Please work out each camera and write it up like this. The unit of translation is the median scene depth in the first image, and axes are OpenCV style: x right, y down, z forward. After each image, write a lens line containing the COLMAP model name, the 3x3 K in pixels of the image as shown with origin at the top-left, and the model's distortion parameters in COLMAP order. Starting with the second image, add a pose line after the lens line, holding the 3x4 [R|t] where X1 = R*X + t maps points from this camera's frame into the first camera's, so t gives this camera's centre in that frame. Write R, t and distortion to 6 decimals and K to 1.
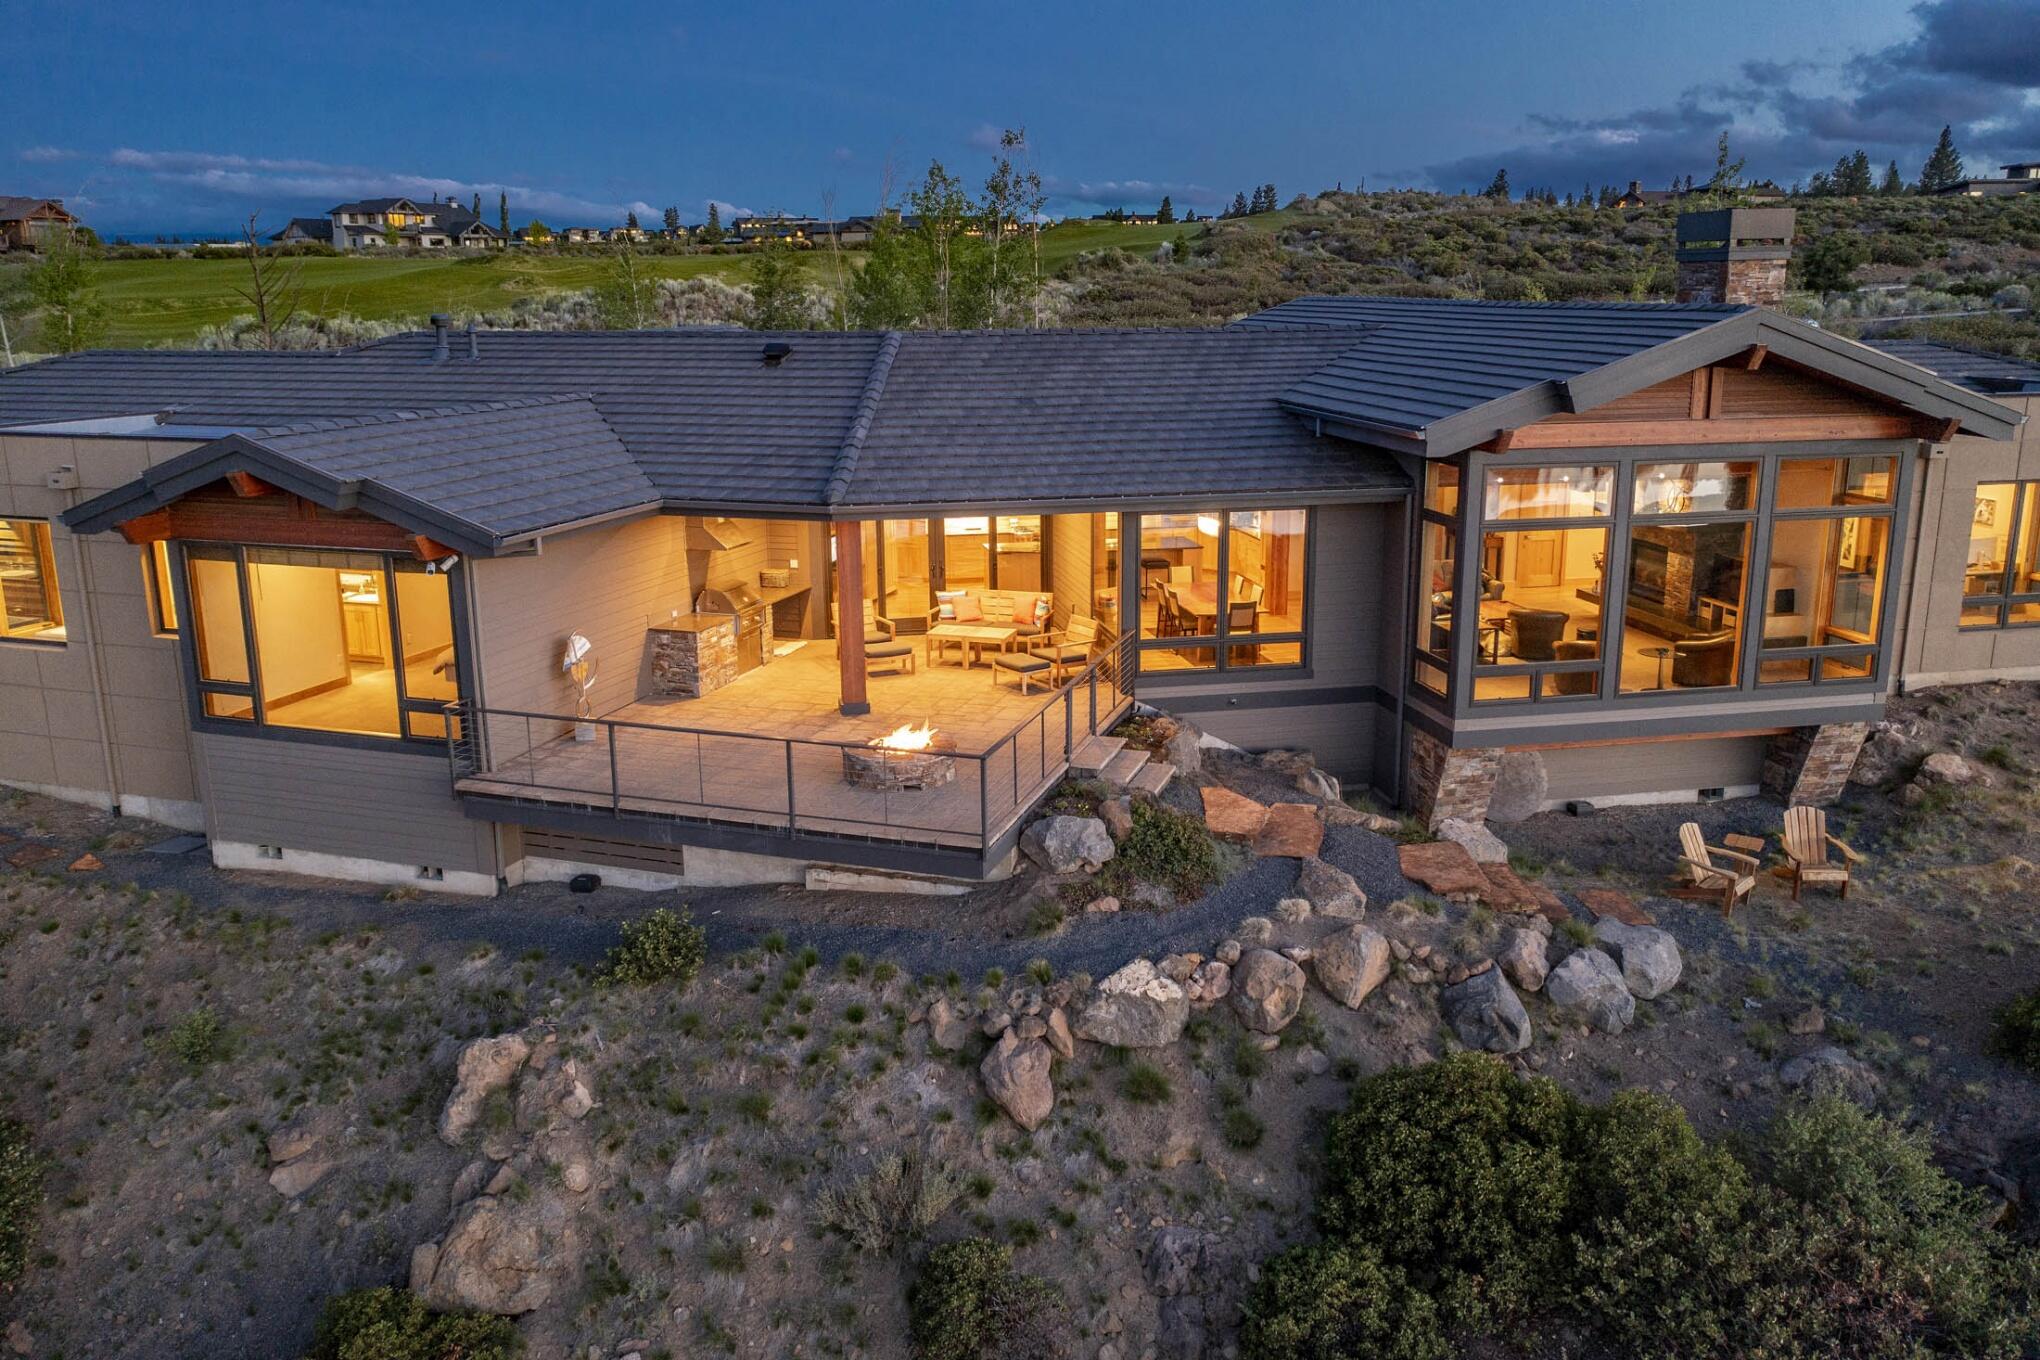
lens RADIAL K [[1603.3, 0, 1020.0], [0, 1603.3, 680.0], [0, 0, 1]] dist [-0.009462, 0.011752]
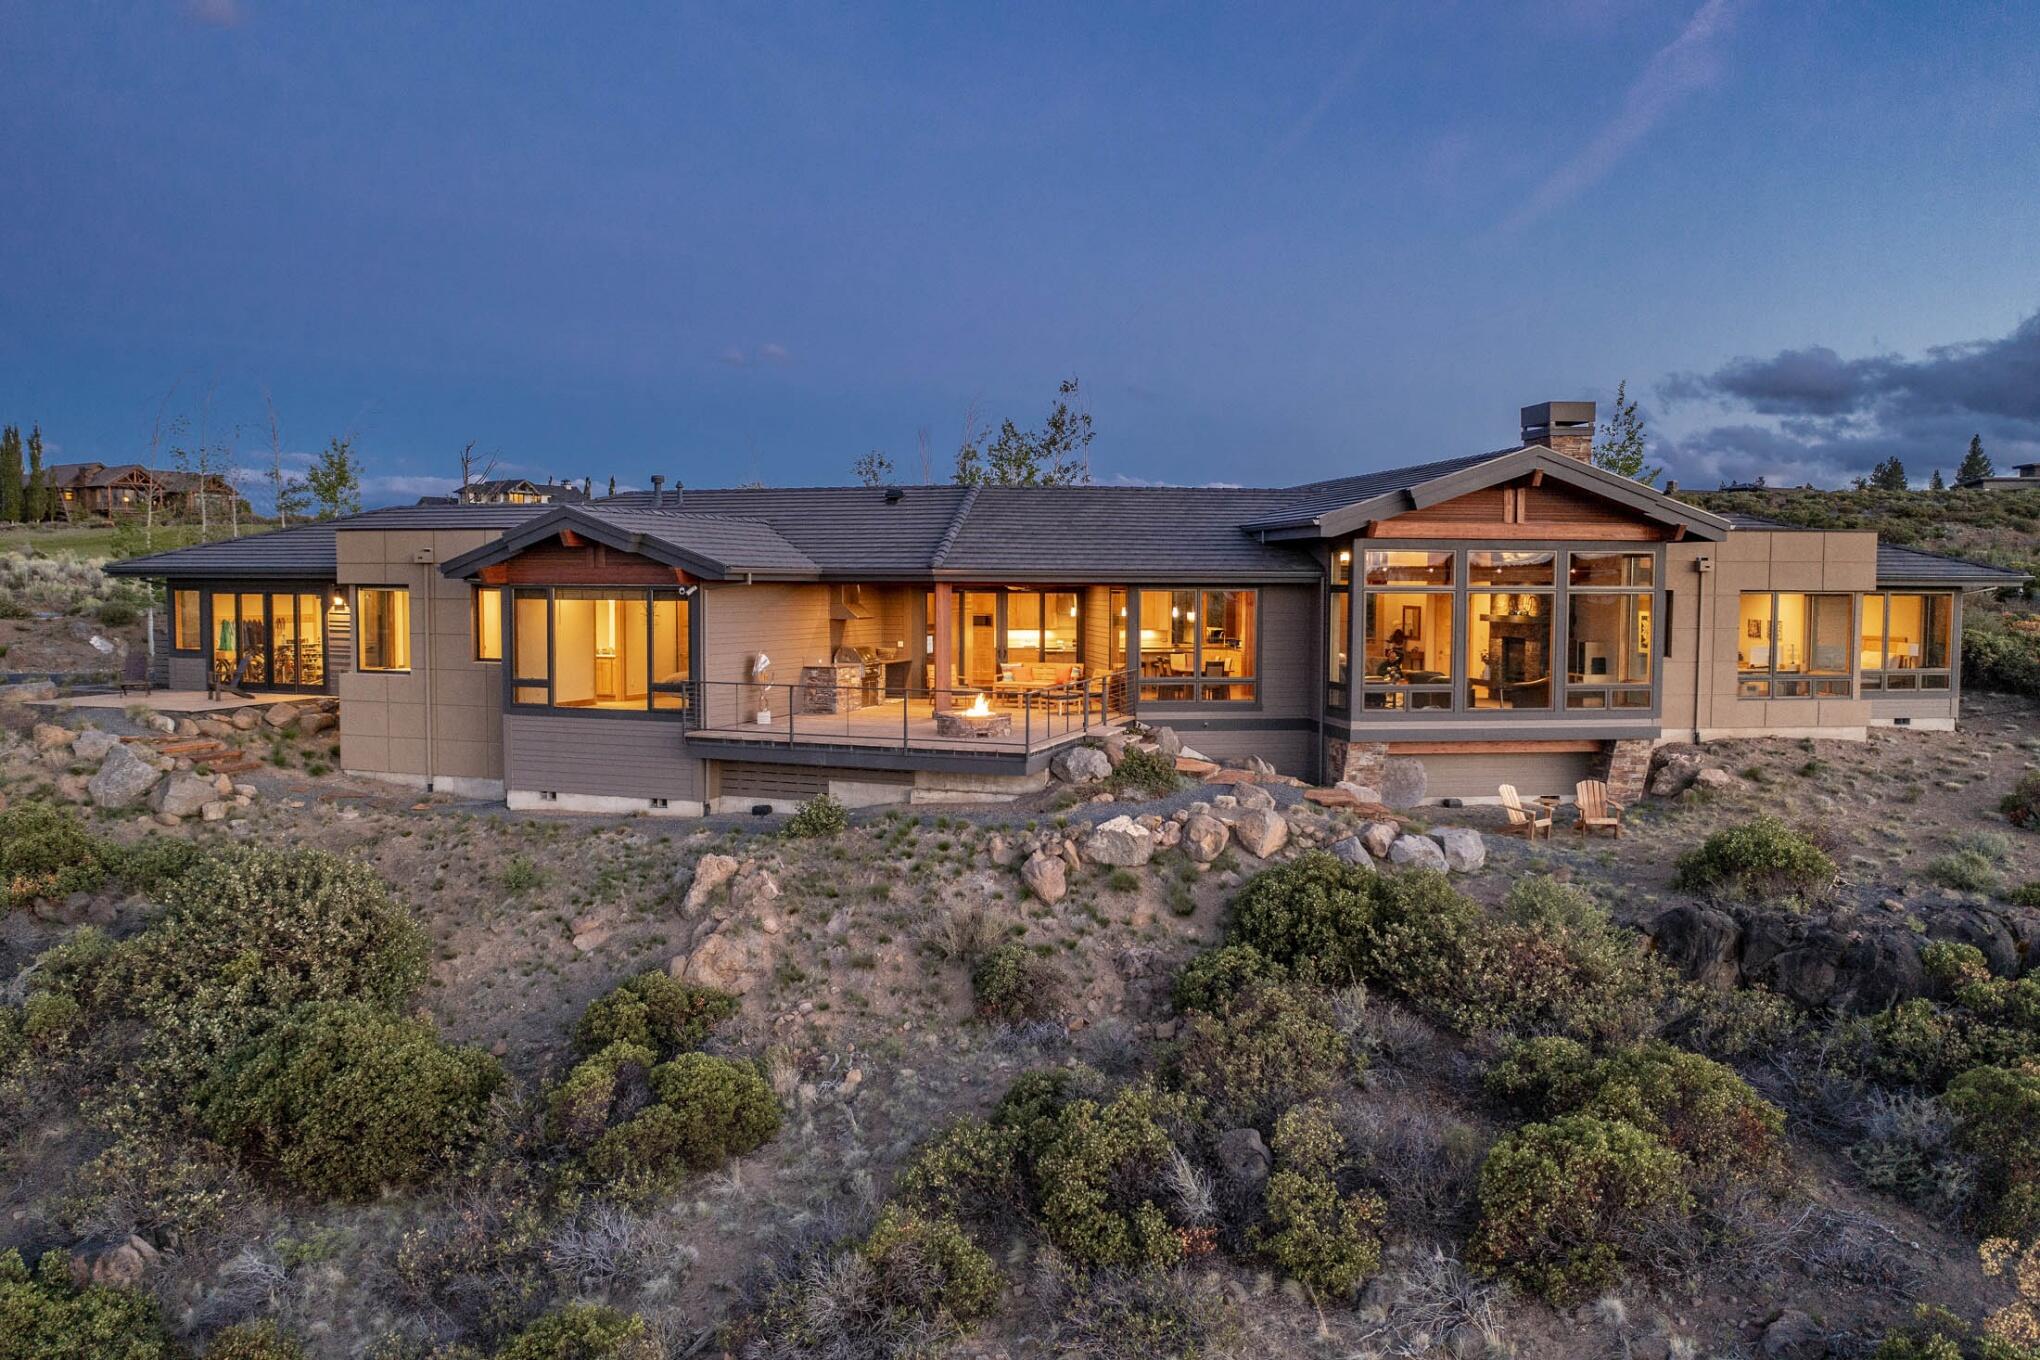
lens RADIAL K [[1603.3, 0, 1020.0], [0, 1603.3, 680.0], [0, 0, 1]] dist [-0.009462, 0.011752]
pose [[0.998979, 0.016025, -0.042242, 0.036313], [-0.023348, 0.983567, -0.179028, 0.317412], [0.038679, 0.179832, 0.982937, -0.570033]]
